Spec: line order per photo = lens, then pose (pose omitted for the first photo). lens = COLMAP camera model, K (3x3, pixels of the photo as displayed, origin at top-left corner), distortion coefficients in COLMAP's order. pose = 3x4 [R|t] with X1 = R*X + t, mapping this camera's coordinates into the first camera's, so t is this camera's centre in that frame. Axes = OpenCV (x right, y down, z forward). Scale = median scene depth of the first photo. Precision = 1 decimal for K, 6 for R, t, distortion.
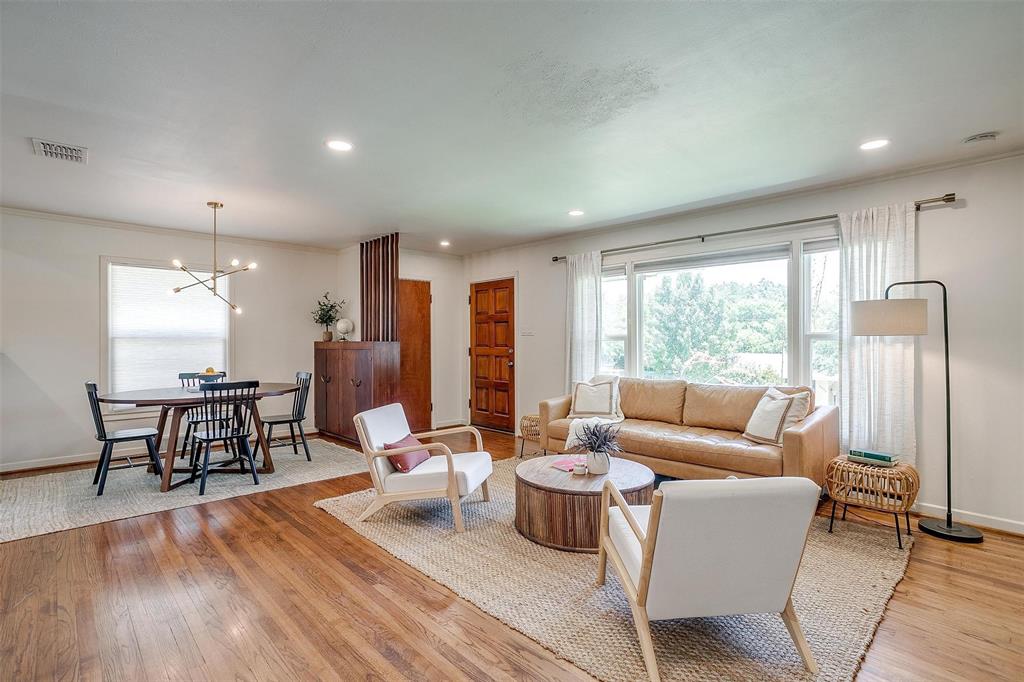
lens RADIAL K [[498.5, 0, 513.3], [0, 498.5, 339.0], [0, 0, 1]] dist [-0.047643, 0.024174]
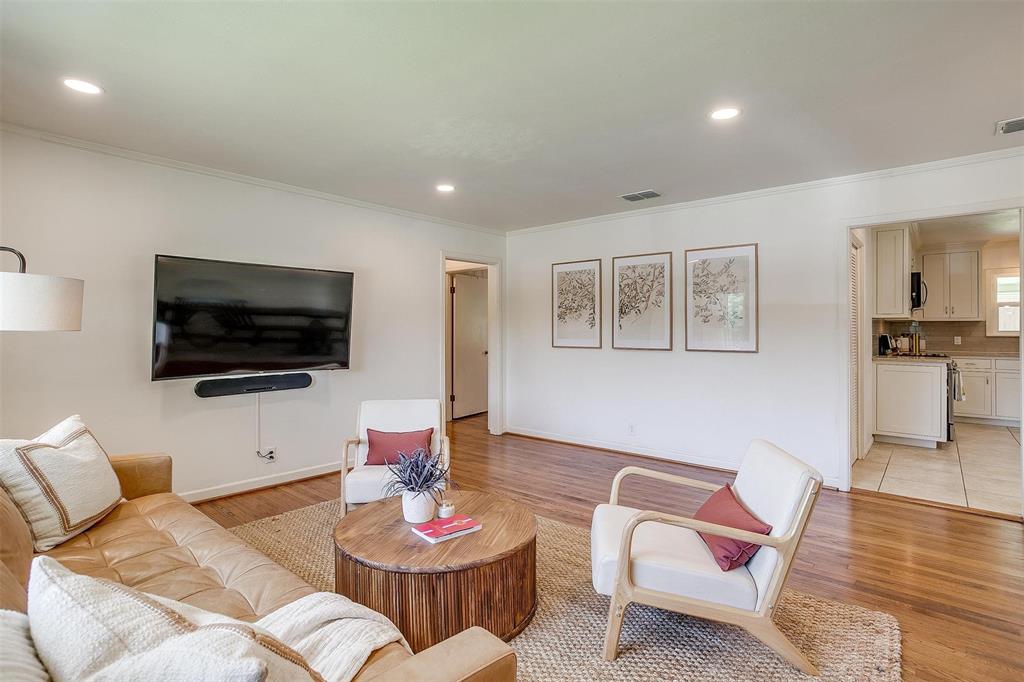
lens RADIAL K [[498.5, 0, 516.0], [0, 498.5, 326.7], [0, 0, 1]] dist [-0.047643, 0.024174]
pose [[-0.994213, -0.000968, -0.107421, 0.066467], [-0.000254, 0.999978, -0.006655, -0.001583], [0.107425, -0.006589, -0.994191, 1.023302]]
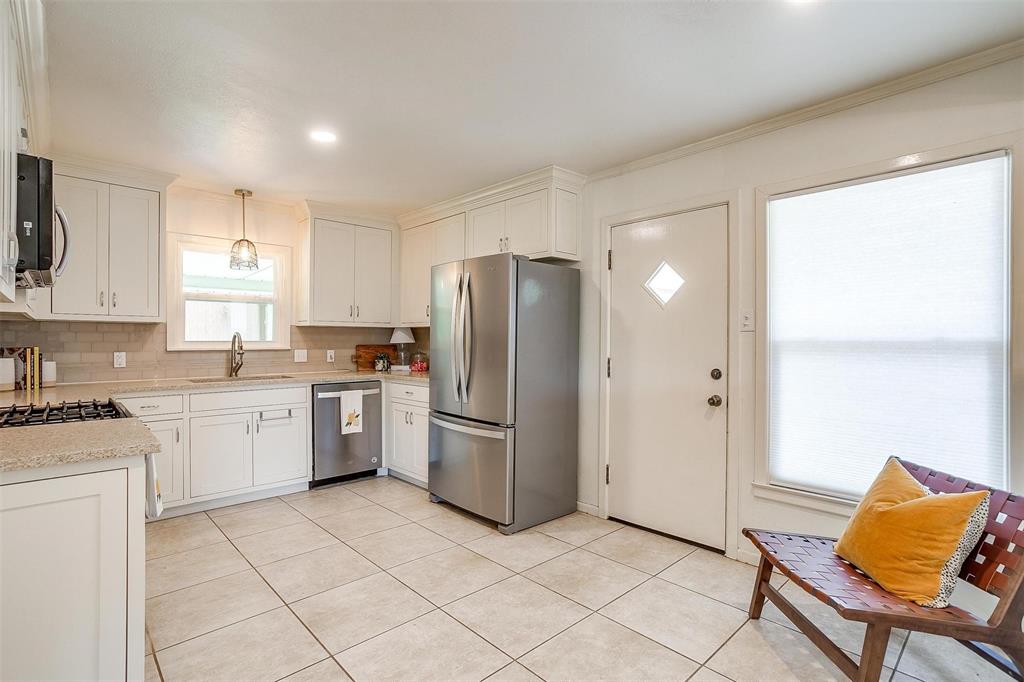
lens RADIAL K [[498.5, 0, 505.7], [0, 498.5, 339.1], [0, 0, 1]] dist [-0.047643, 0.024174]
pose [[-0.007679, 0.001136, -0.999970, -0.568296], [-0.002036, 0.999997, 0.001152, -0.004270], [0.999968, 0.002045, -0.007677, 0.400623]]
